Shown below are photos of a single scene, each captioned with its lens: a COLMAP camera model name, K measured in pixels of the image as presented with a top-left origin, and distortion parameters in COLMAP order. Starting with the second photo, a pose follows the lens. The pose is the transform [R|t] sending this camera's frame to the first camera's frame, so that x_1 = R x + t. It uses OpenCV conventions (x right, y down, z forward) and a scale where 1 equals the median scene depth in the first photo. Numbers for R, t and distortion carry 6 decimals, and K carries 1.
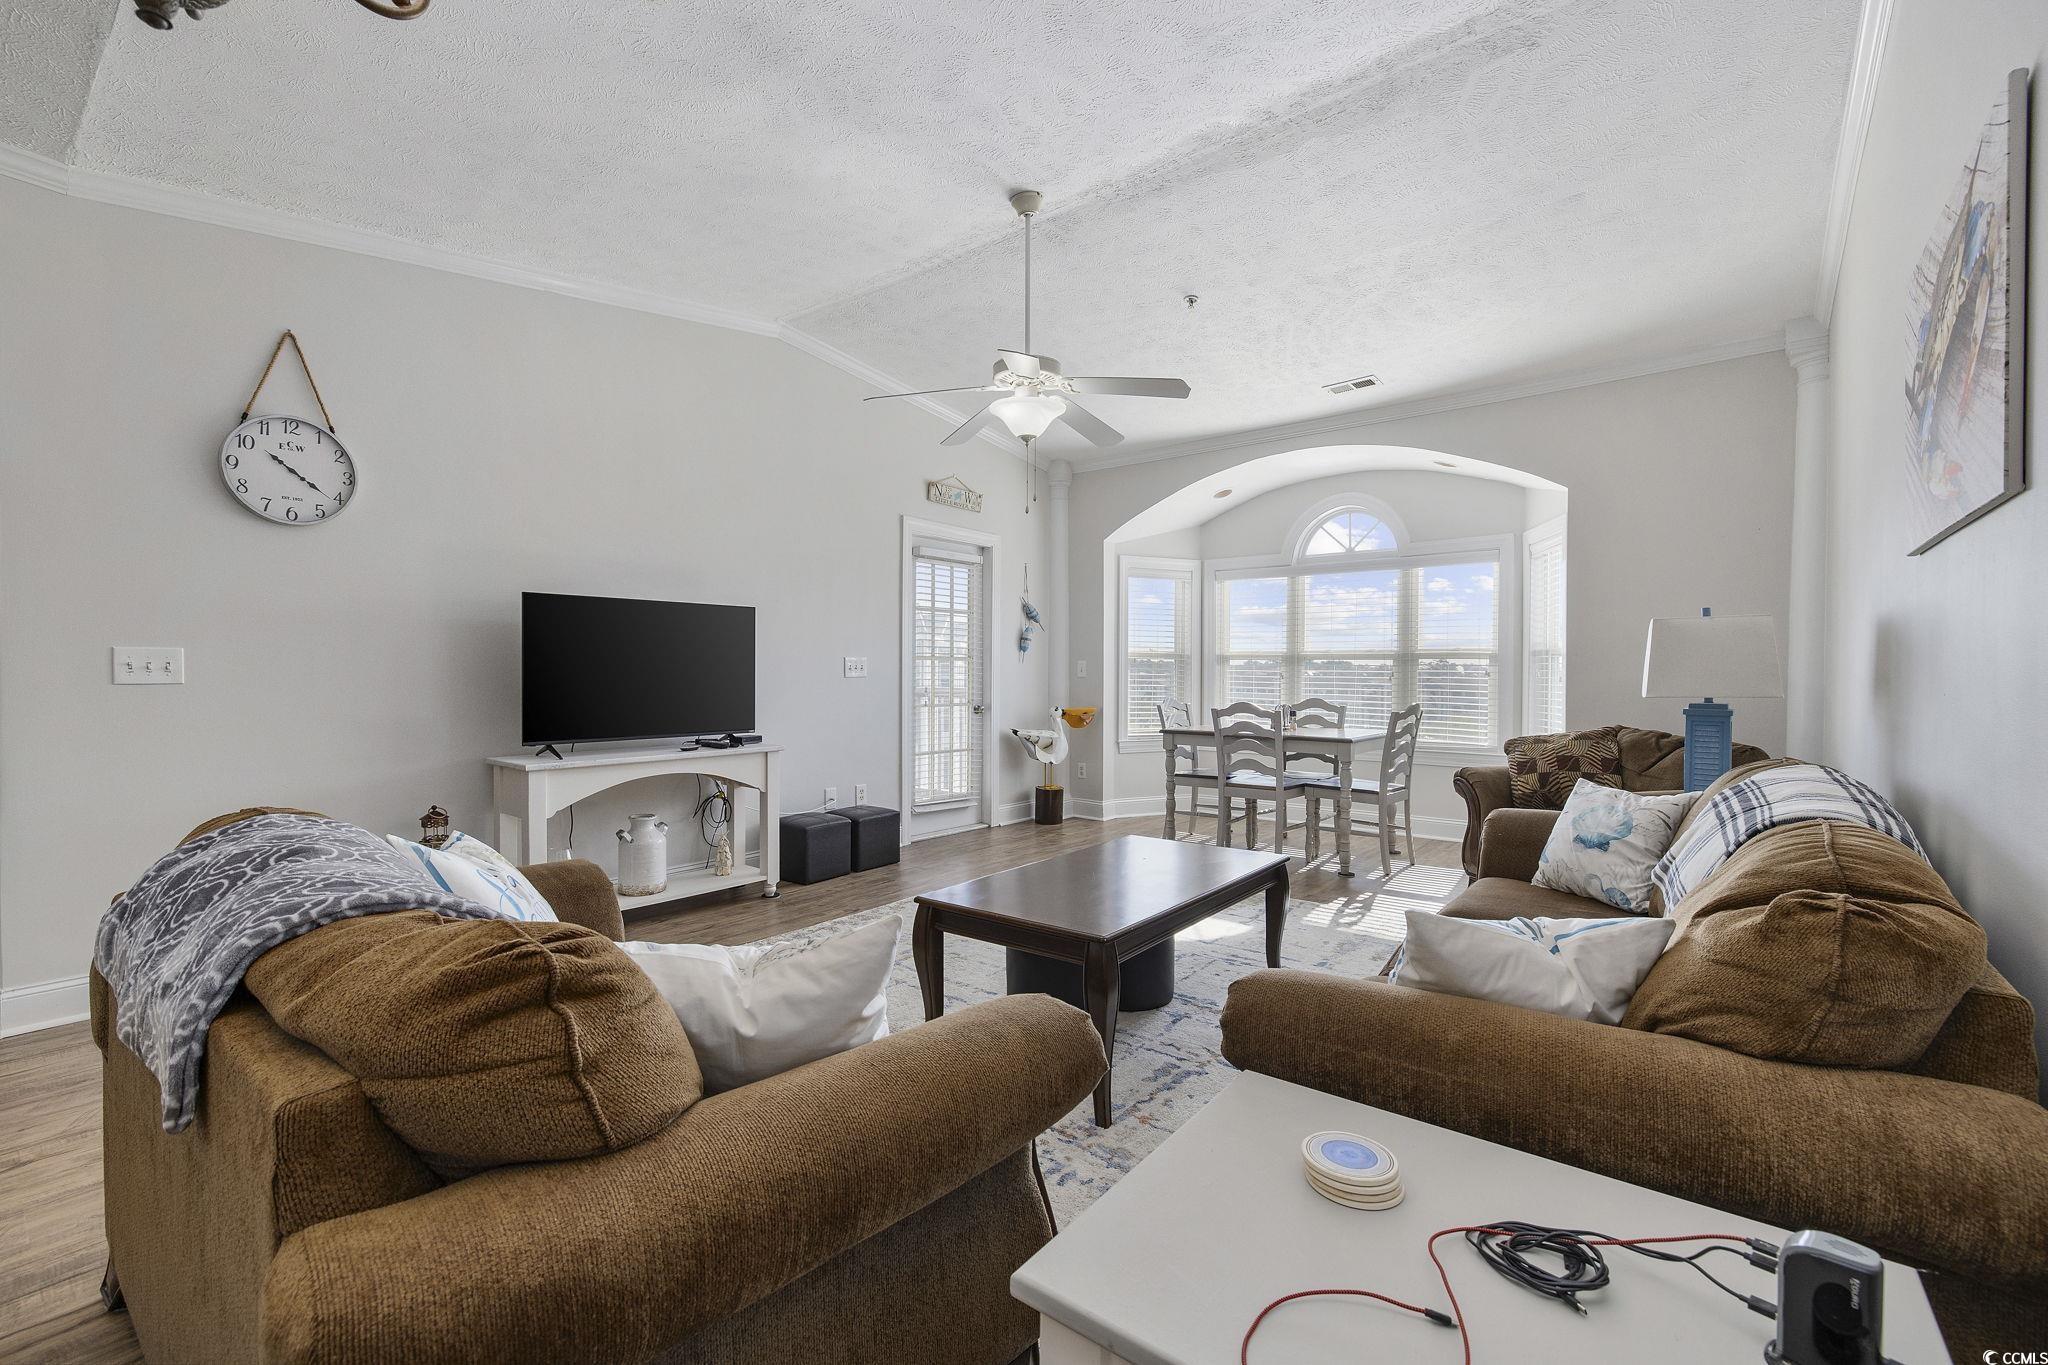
lens RADIAL K [[875.0, 0, 1027.2], [0, 875.0, 679.5], [0, 0, 1]] dist [0.001154, 0.000114]
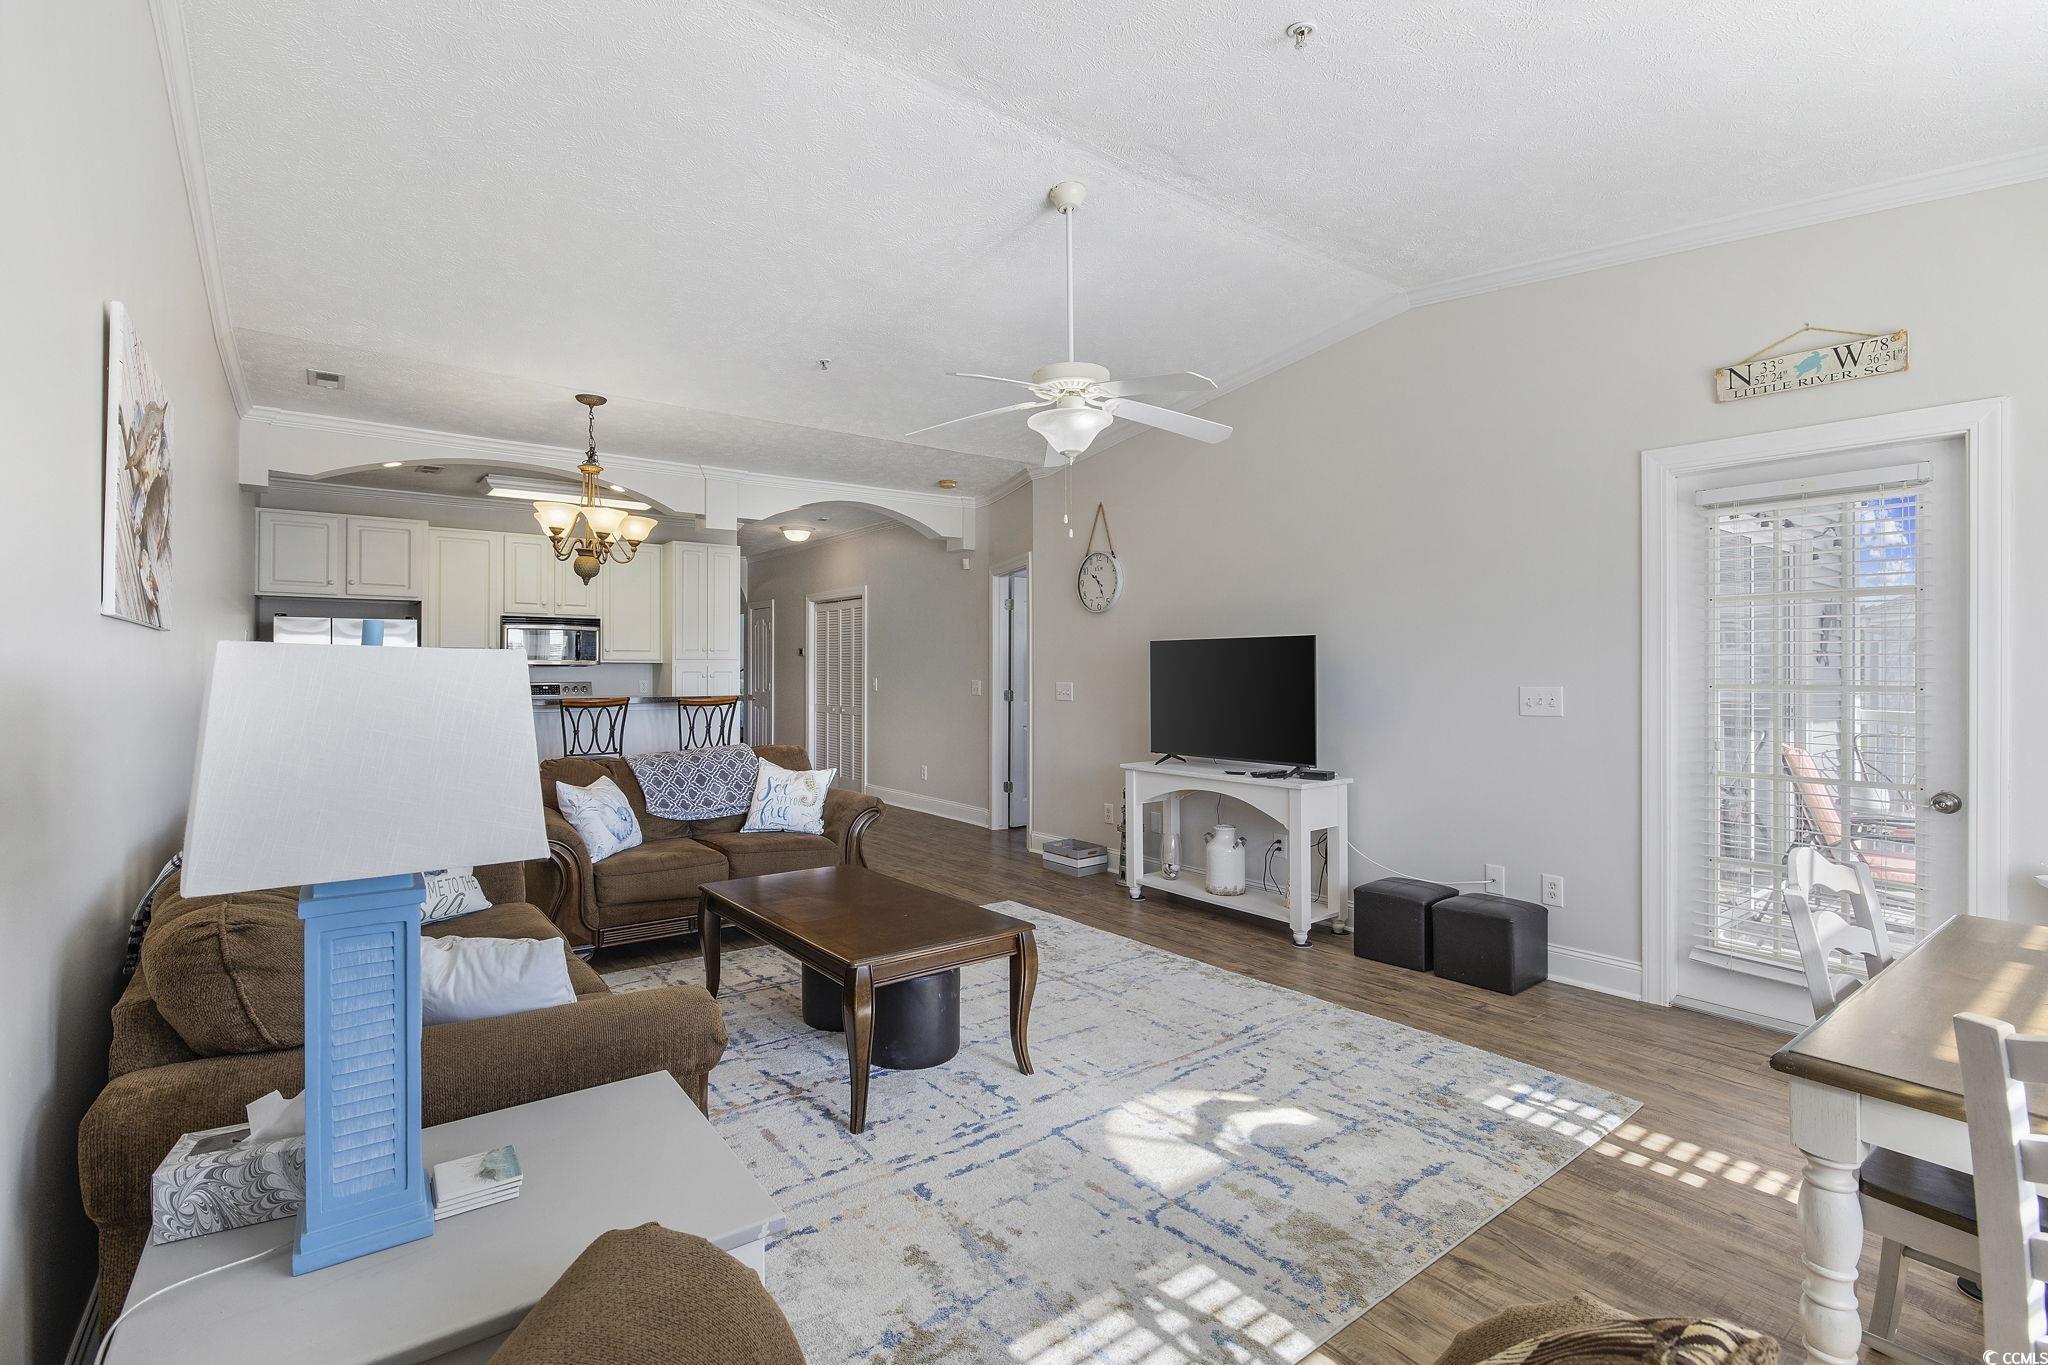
lens RADIAL K [[955.8, 0, 1013.3], [0, 955.8, 672.3], [0, 0, 1]] dist [-0.000426, 0.000008]
pose [[-0.253392, 0.002135, -0.967361, 0.660262], [-0.008459, 0.999954, 0.004423, -0.038627], [0.967327, 0.009304, -0.253363, 0.820983]]
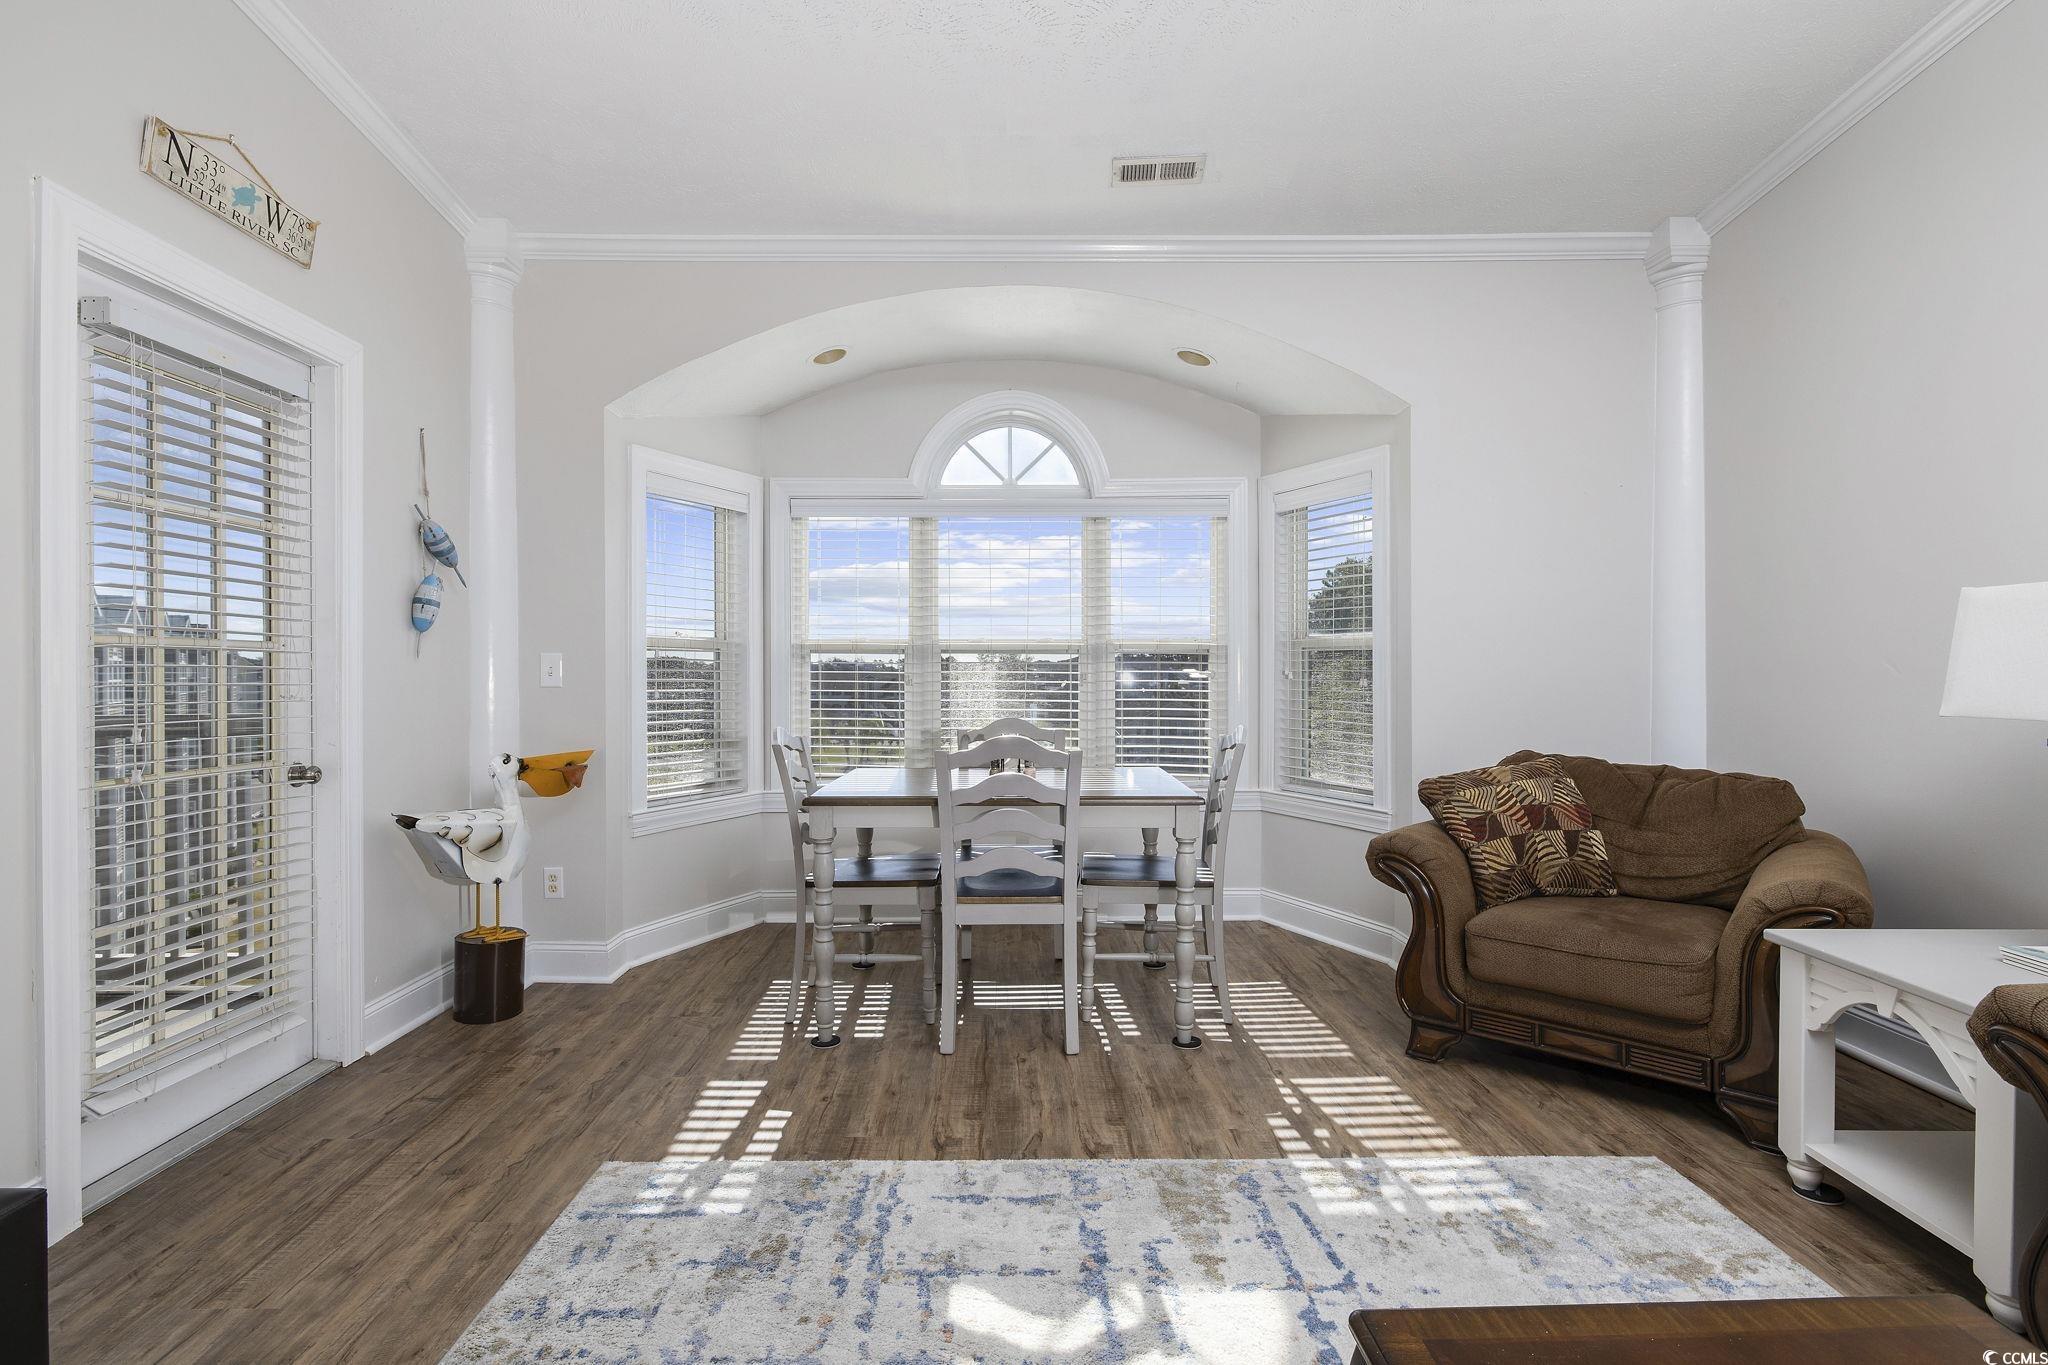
lens RADIAL K [[955.8, 0, 1013.3], [0, 955.8, 672.3], [0, 0, 1]] dist [-0.000426, 0.000008]
pose [[0.776844, -0.007694, 0.629646, -0.095787], [0.010542, 0.999944, -0.000787, -0.010942], [-0.629604, 0.007249, 0.776882, 0.577262]]
